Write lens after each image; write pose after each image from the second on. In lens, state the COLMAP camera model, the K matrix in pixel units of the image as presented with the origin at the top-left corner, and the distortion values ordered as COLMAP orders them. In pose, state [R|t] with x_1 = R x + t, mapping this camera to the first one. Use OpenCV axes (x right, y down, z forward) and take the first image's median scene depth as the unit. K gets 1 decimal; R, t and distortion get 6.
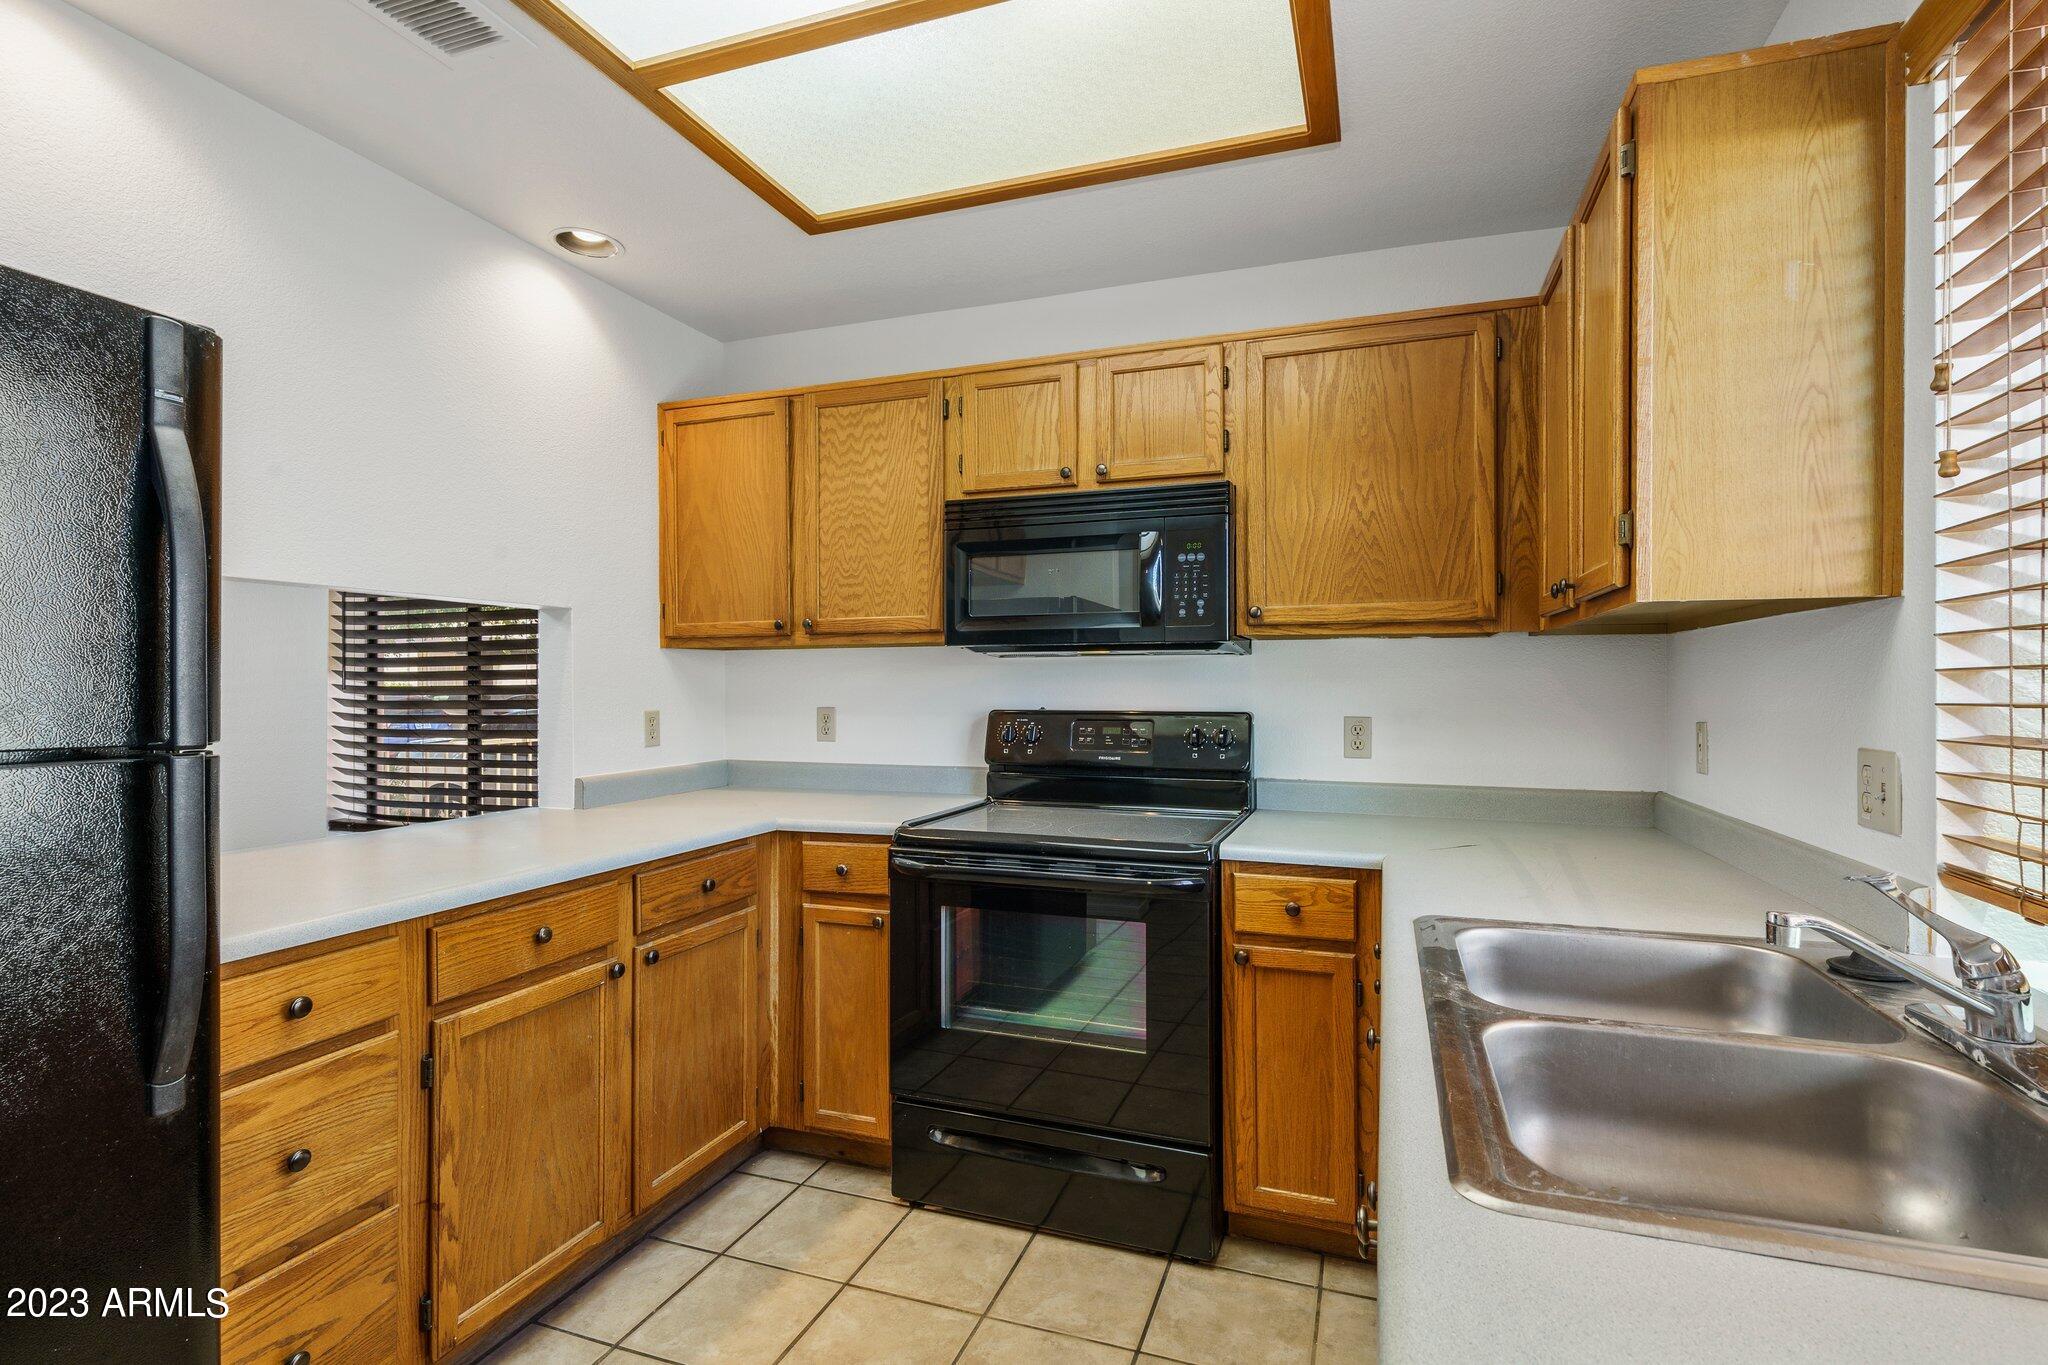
lens RADIAL K [[970.4, 0, 1025.1], [0, 970.4, 684.7], [0, 0, 1]] dist [0.003291, -0.000086]
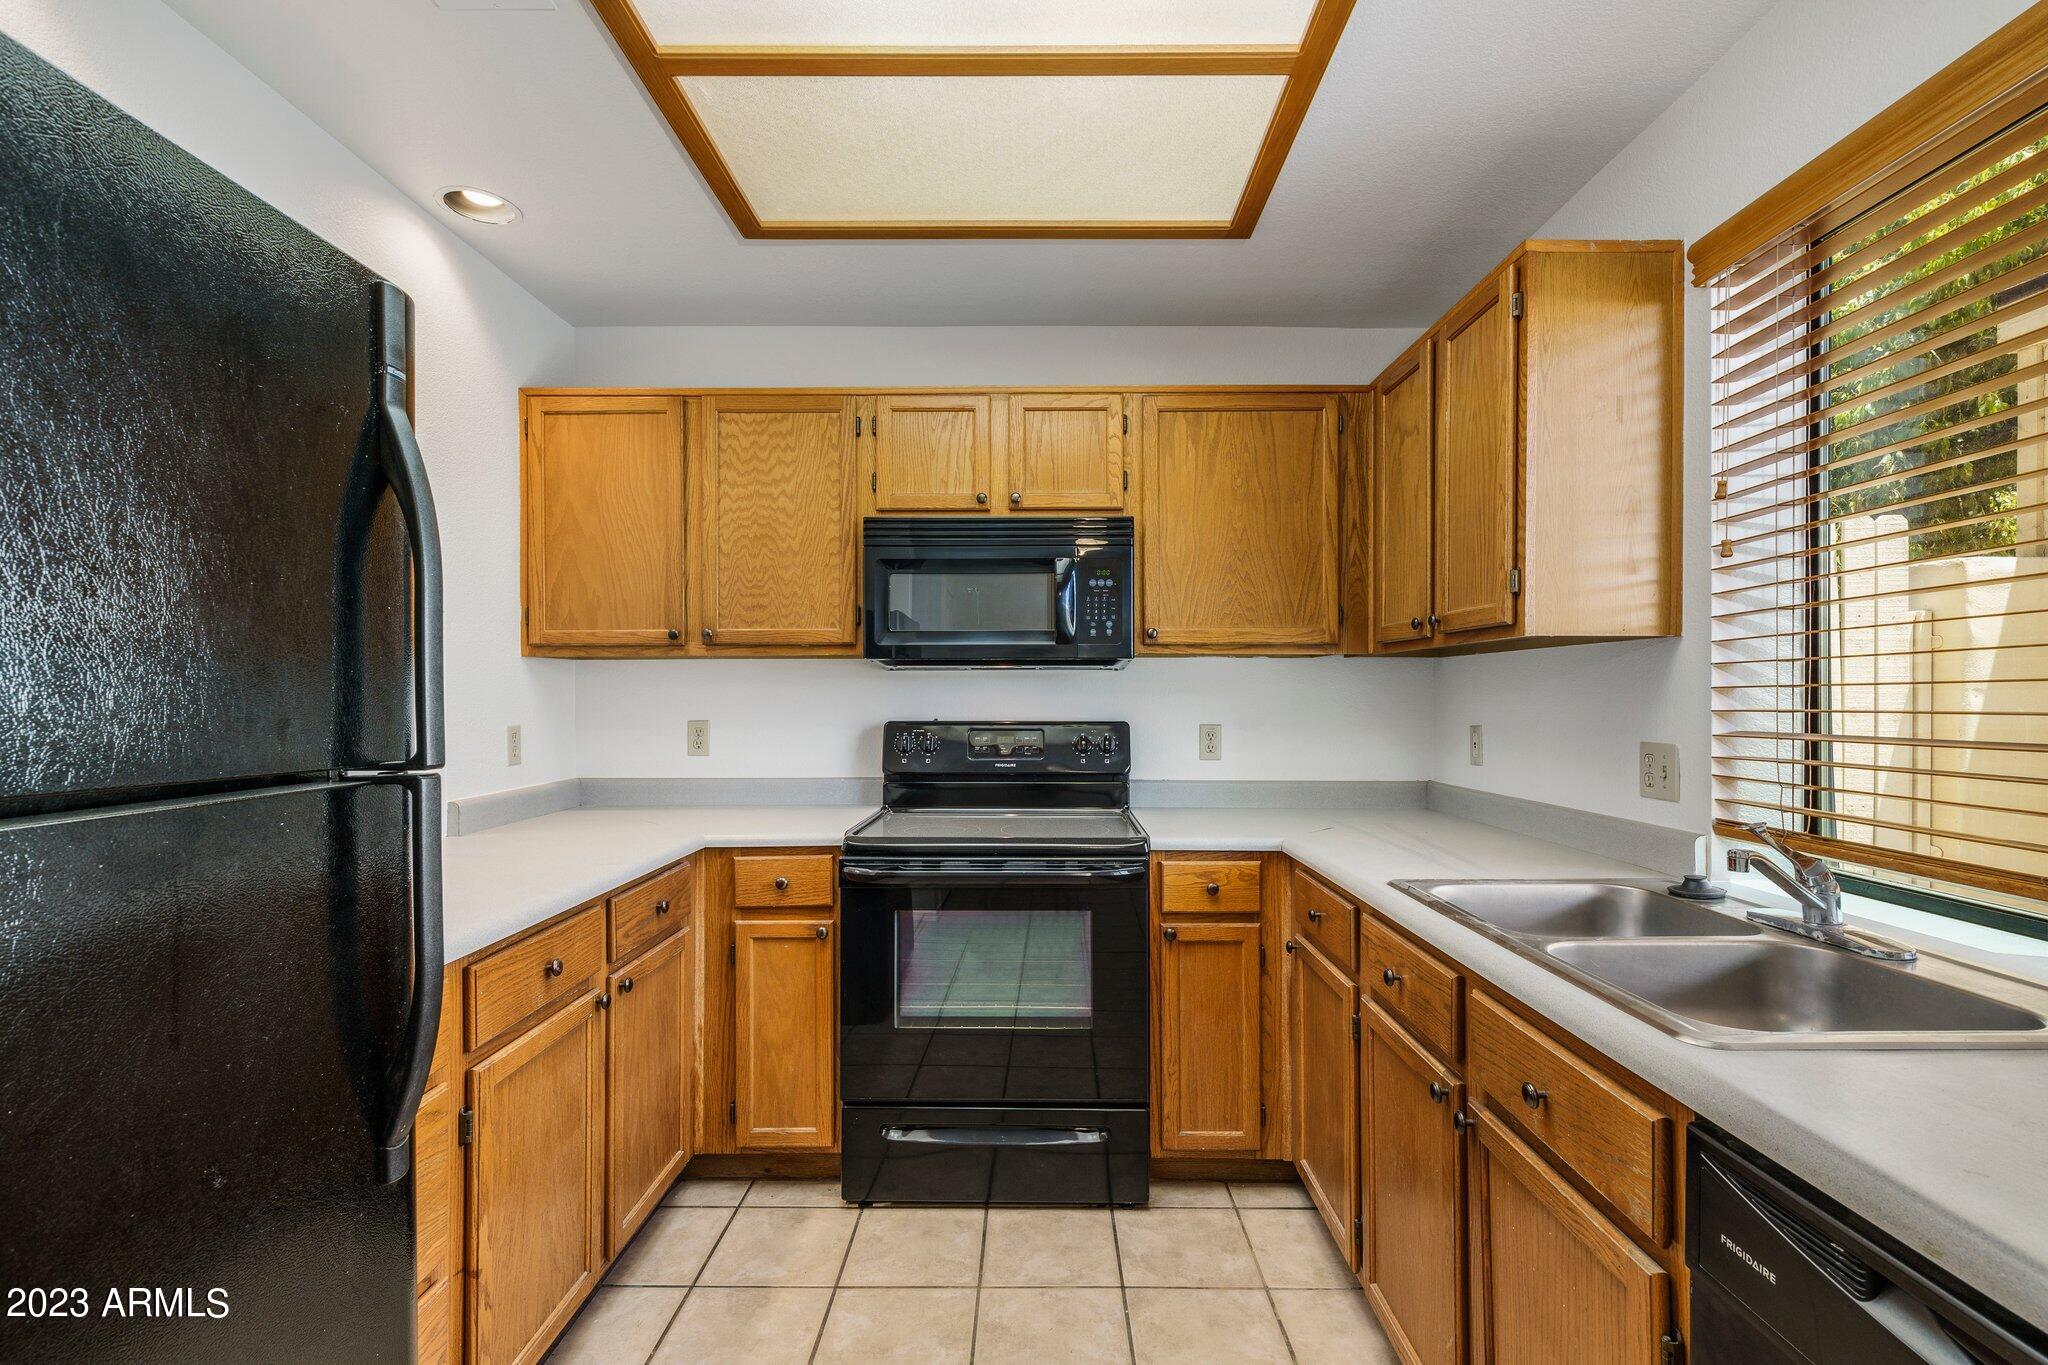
lens RADIAL K [[970.4, 0, 996.4], [0, 970.4, 697.6], [0, 0, 1]] dist [0.003291, -0.000086]
pose [[0.941051, -0.000190, 0.338266, -0.339154], [-0.000203, 0.999999, 0.001127, -0.000546], [-0.338266, -0.001129, 0.941050, -0.010635]]
